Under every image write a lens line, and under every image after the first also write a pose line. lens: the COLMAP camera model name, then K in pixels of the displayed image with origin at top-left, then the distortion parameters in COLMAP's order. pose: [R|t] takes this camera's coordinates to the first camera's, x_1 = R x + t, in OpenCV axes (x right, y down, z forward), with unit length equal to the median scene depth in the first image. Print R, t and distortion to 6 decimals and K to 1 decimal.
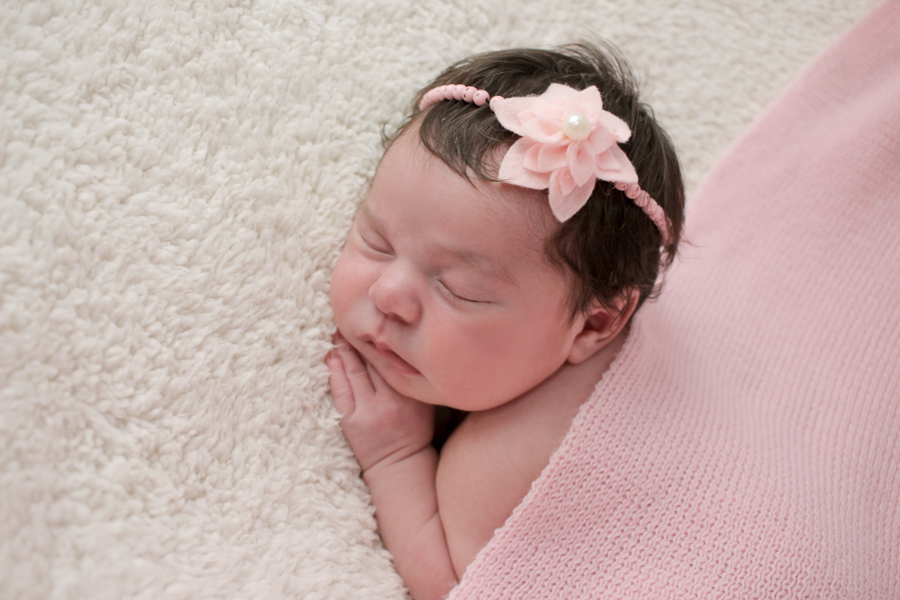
lens RADIAL K [[1086.7, 0, 450.0], [0, 1086.7, 300.0], [0, 0, 1]] dist [-0.023430, -0.057509]
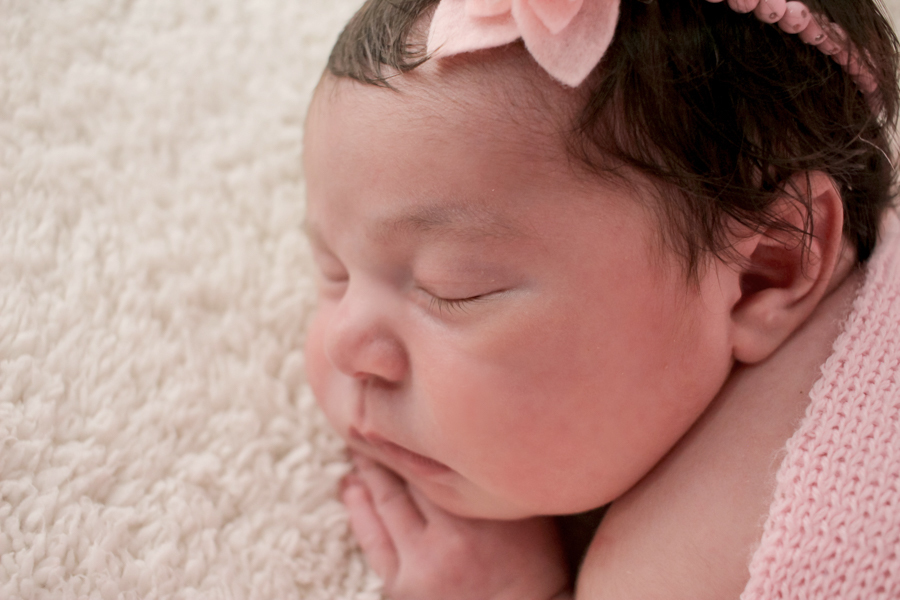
lens RADIAL K [[1086.7, 0, 450.0], [0, 1086.7, 300.0], [0, 0, 1]] dist [-0.023430, -0.057509]
pose [[0.873156, -0.335380, -0.353722, 0.183887], [0.271514, 0.937308, -0.218479, 0.104773], [0.404820, 0.094726, 0.909477, 0.508597]]
